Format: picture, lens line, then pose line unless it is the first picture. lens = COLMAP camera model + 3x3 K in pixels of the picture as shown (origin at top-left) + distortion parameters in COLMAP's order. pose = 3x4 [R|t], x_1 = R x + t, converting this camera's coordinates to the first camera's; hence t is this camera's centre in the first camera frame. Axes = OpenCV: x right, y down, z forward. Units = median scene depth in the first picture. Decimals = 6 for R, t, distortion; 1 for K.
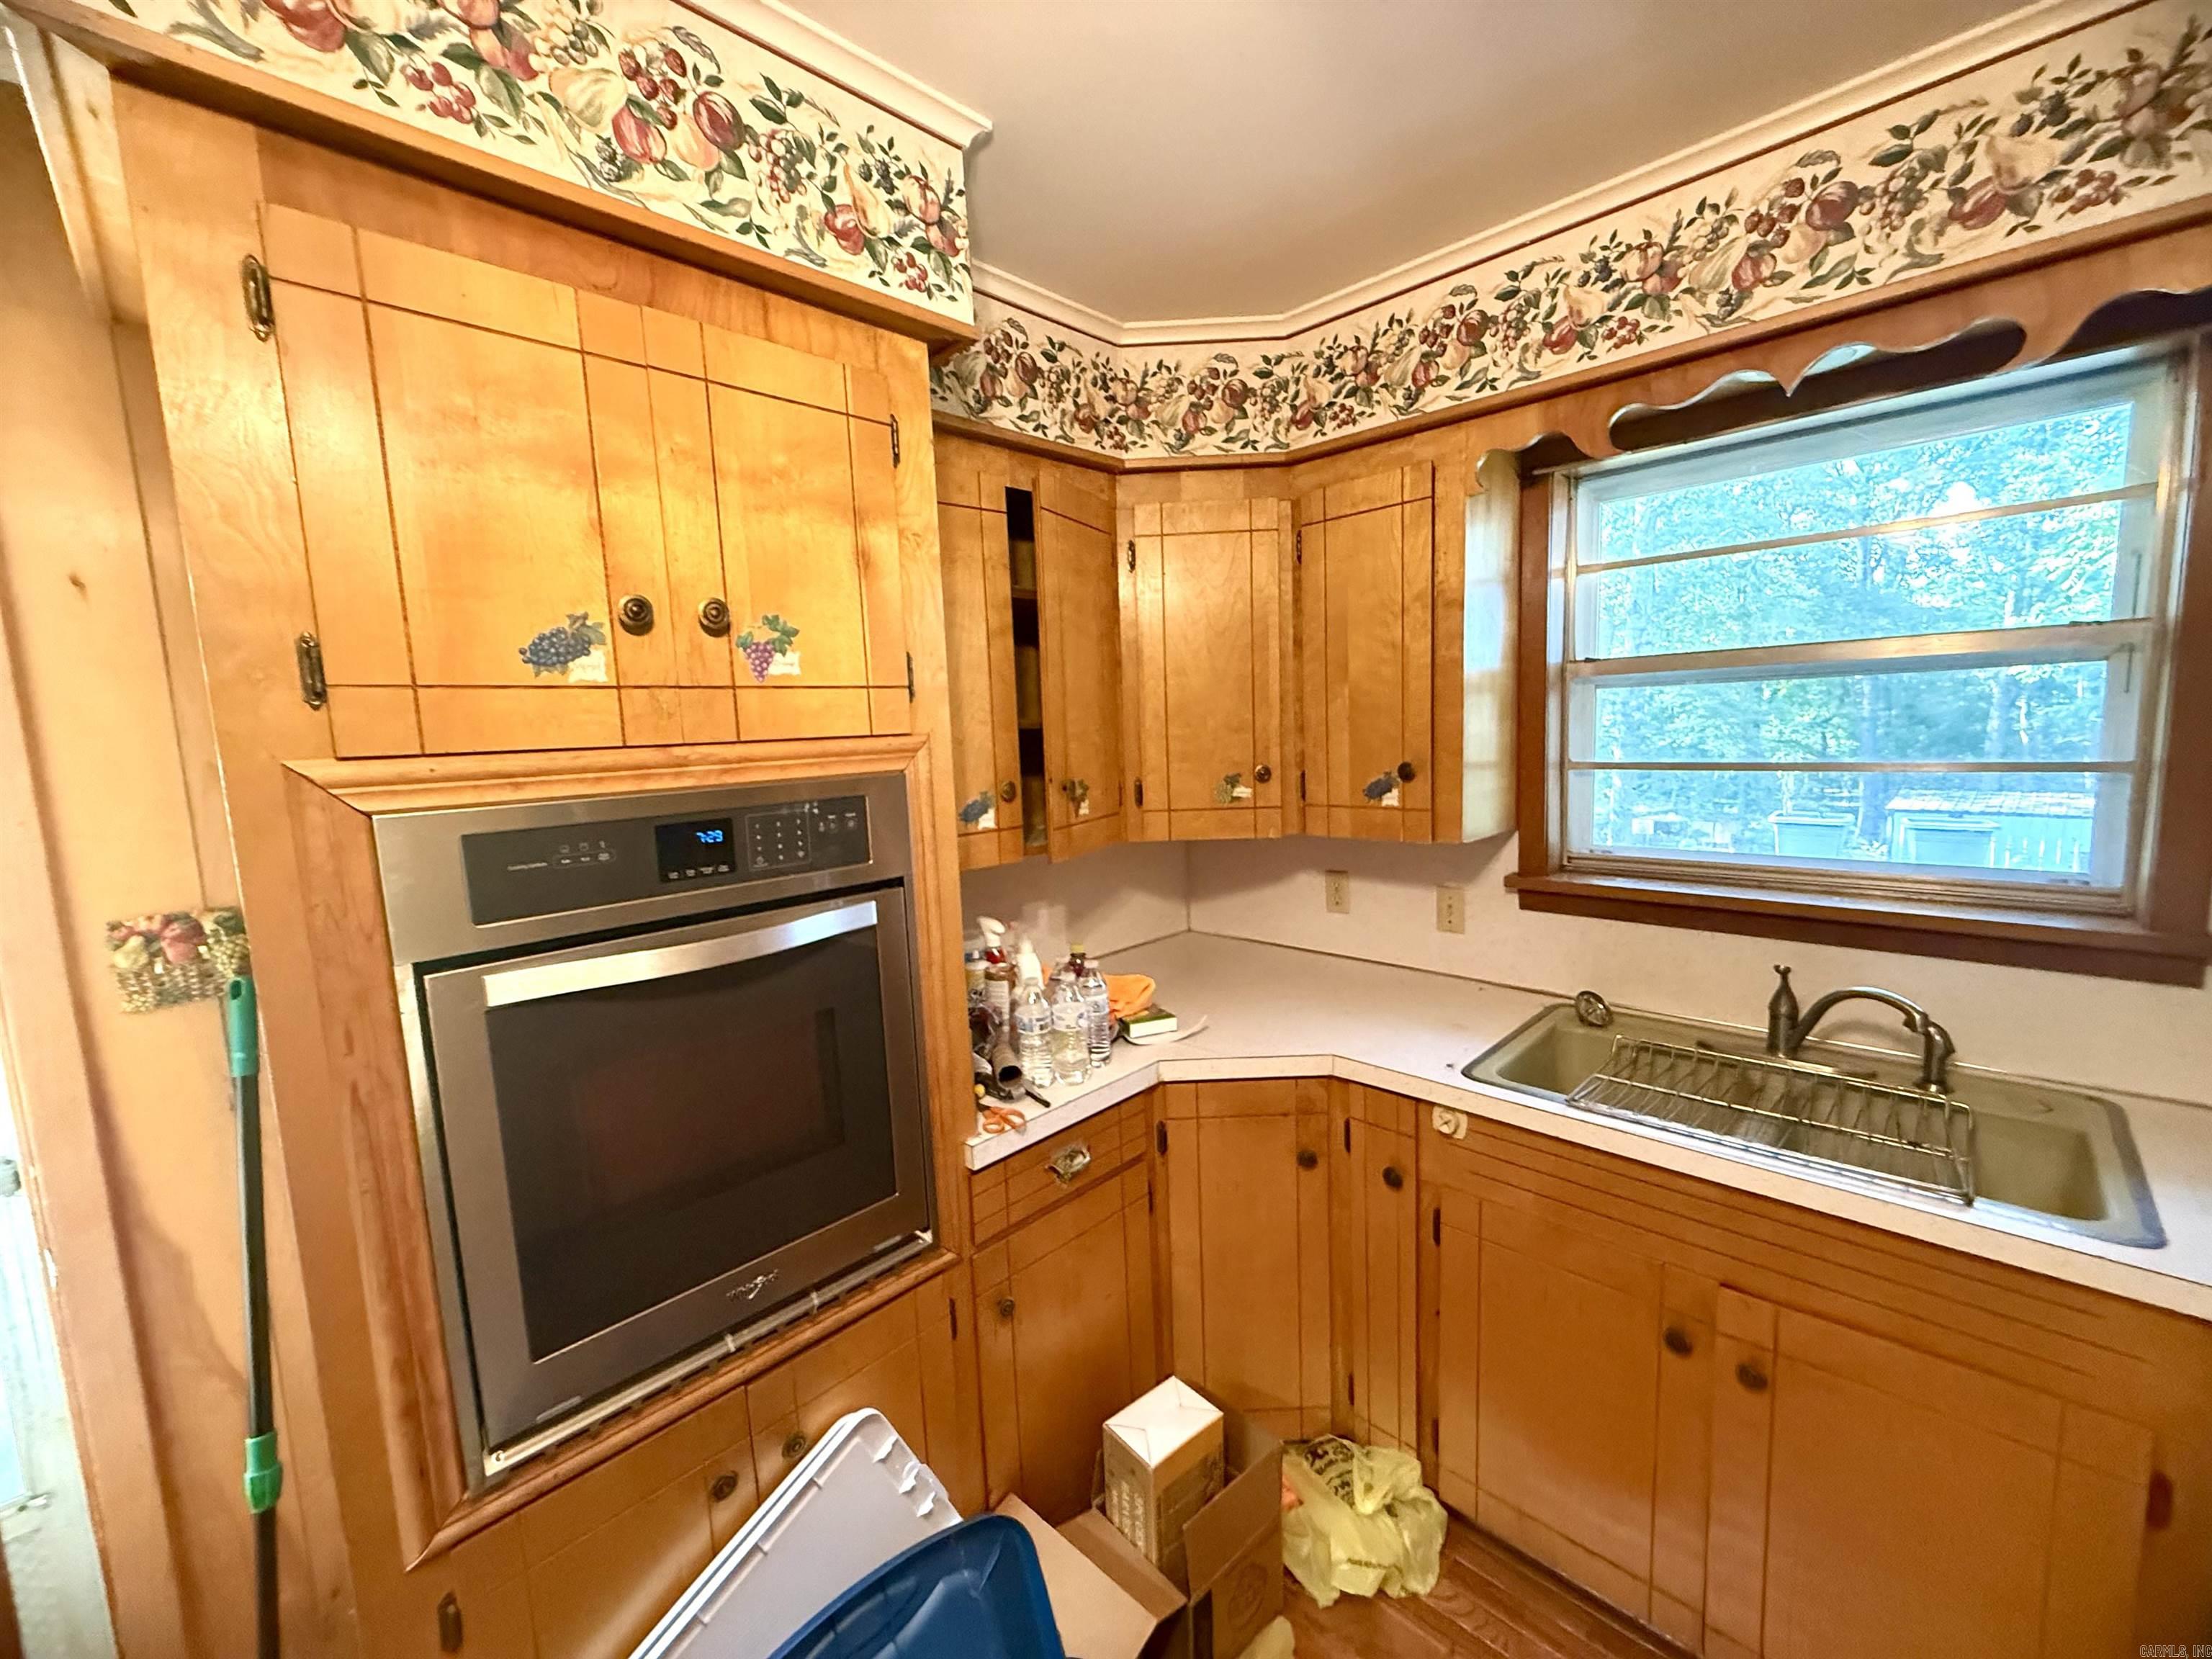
lens RADIAL K [[884.4, 0, 1107.7], [0, 884.4, 828.8], [0, 0, 1]] dist [-0.001302, 0.000122]
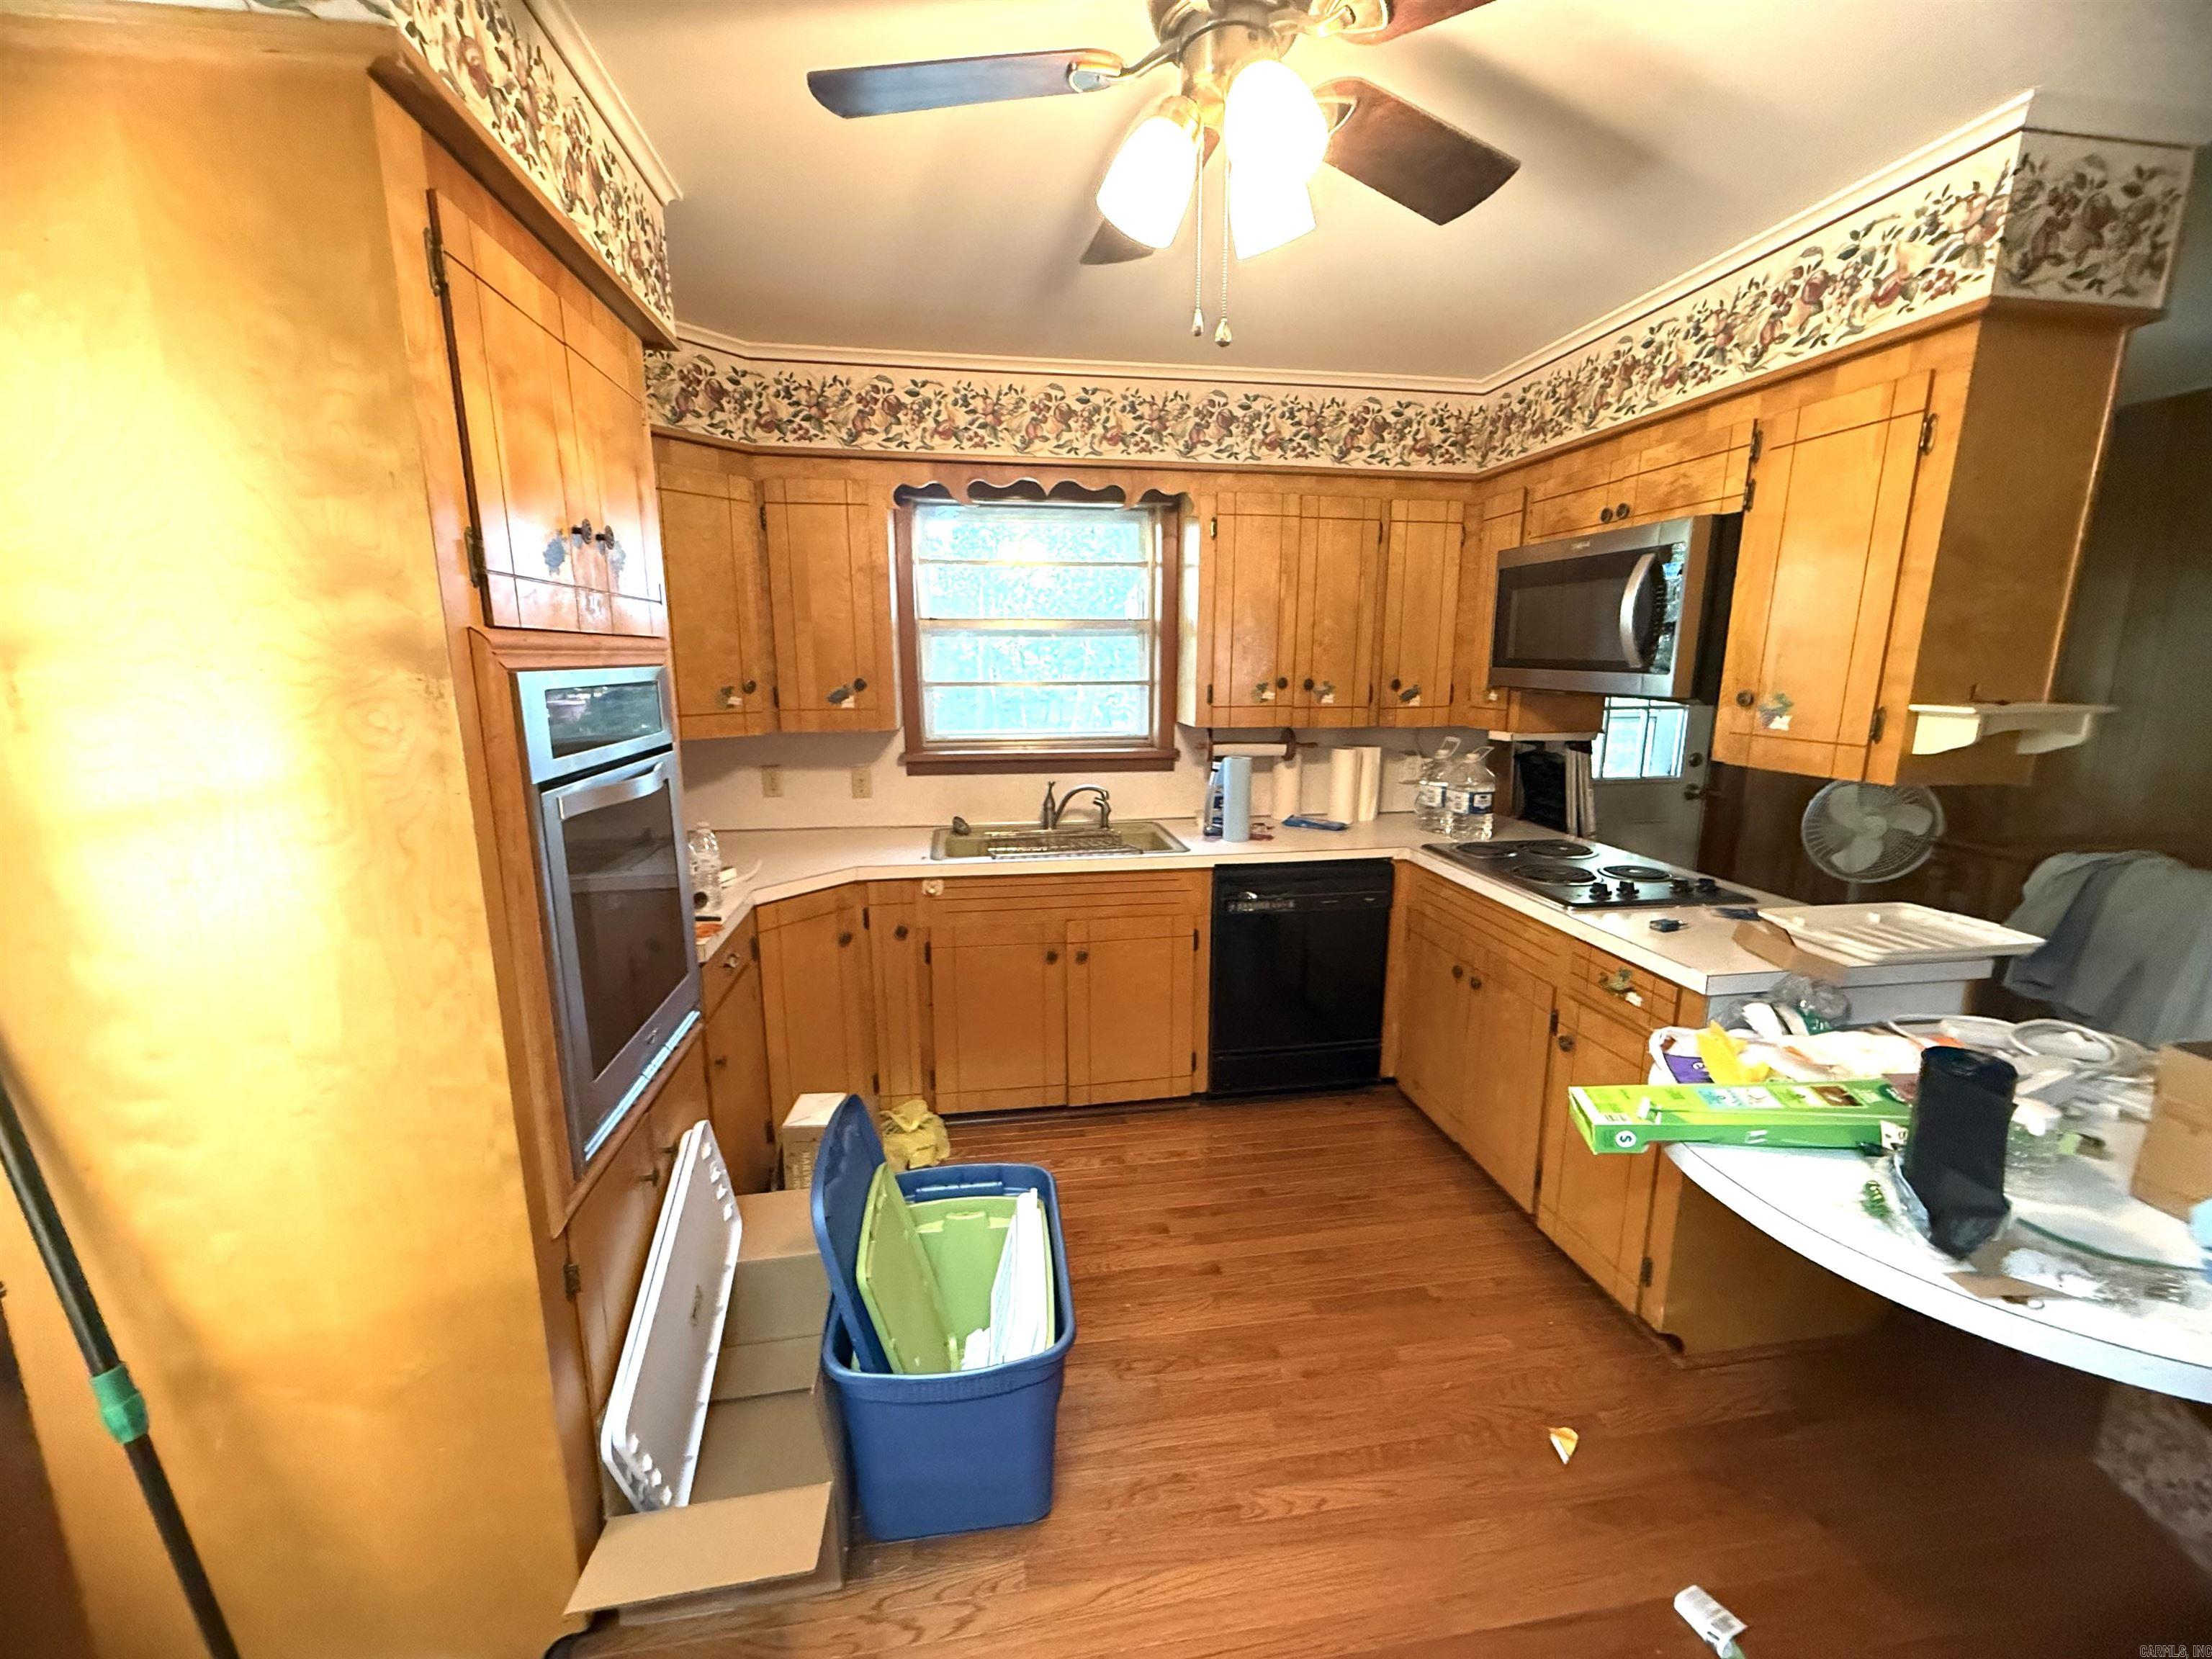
lens RADIAL K [[884.4, 0, 1104.3], [0, 884.4, 832.9], [0, 0, 1]] dist [-0.001302, 0.000122]
pose [[0.590360, -0.115906, 0.798774, -0.700950], [0.071494, 0.993255, 0.091287, 0.085796], [-0.803967, 0.003215, 0.594665, -0.258499]]
